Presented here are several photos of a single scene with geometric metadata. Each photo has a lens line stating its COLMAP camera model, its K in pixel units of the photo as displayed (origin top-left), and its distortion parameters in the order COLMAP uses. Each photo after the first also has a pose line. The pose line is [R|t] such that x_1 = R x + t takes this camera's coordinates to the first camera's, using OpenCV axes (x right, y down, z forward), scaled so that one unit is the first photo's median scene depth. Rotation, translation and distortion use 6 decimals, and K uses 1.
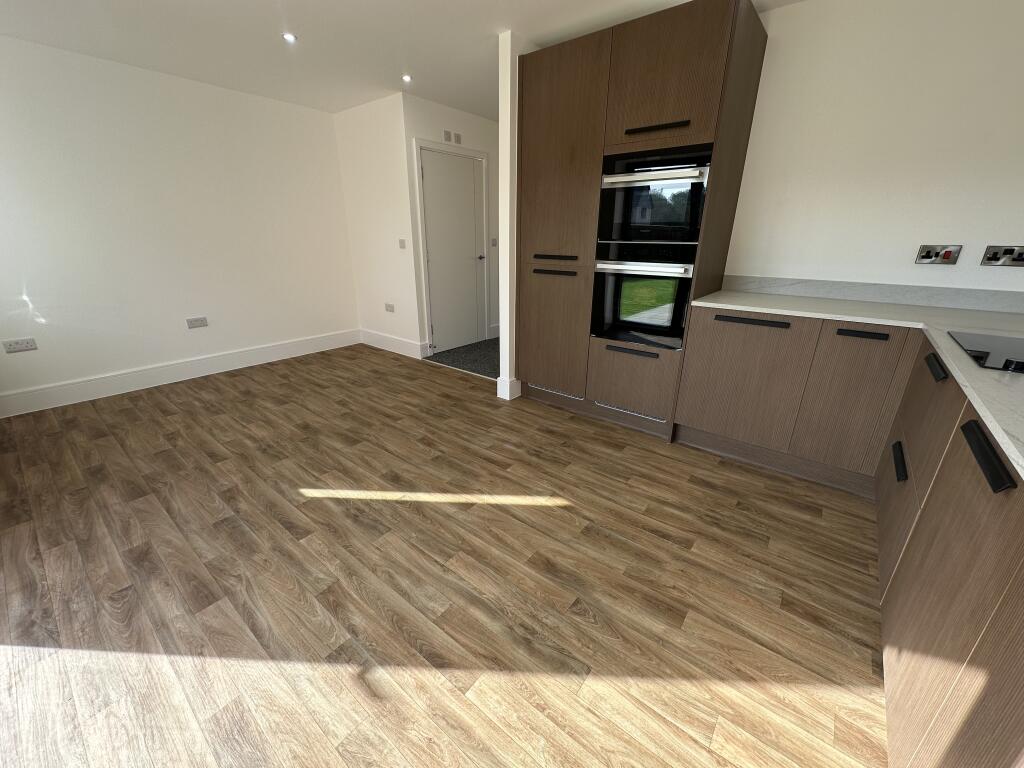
lens RADIAL K [[407.2, 0, 510.9], [0, 407.2, 385.9], [0, 0, 1]] dist [-0.000954, 0.000536]
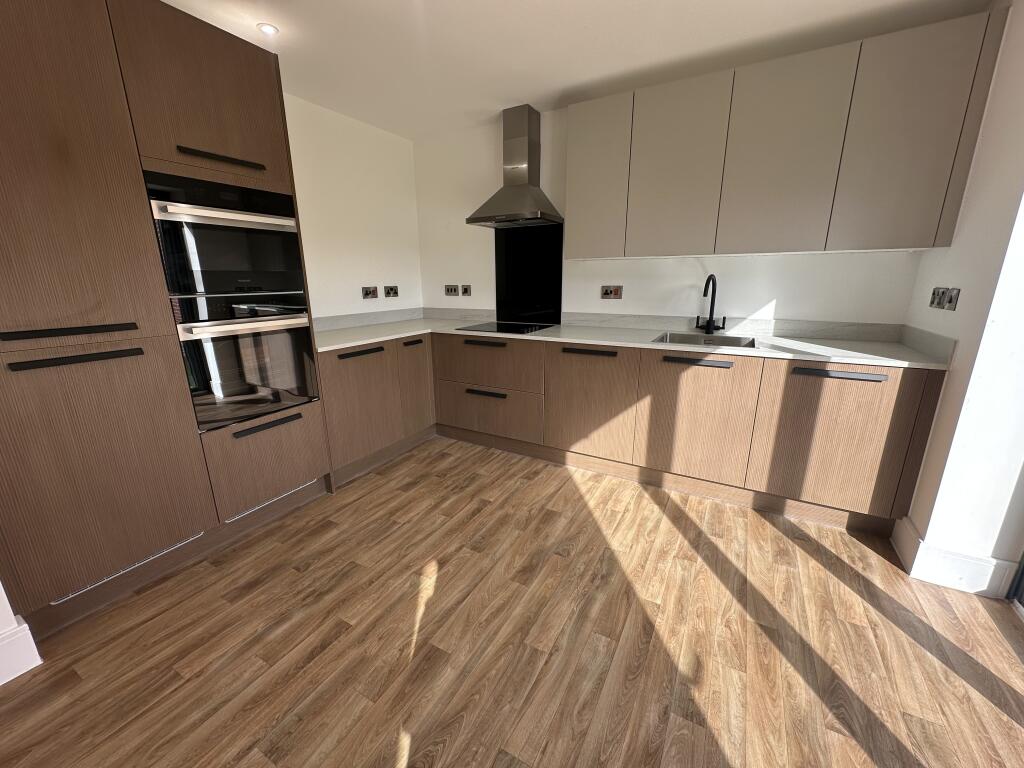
lens RADIAL K [[407.2, 0, 510.9], [0, 407.2, 385.9], [0, 0, 1]] dist [-0.000954, 0.000536]
pose [[-0.161365, -0.258432, 0.952457, -0.680592], [0.348788, 0.887888, 0.300004, -0.294028], [-0.923206, 0.380615, -0.053136, 0.736045]]
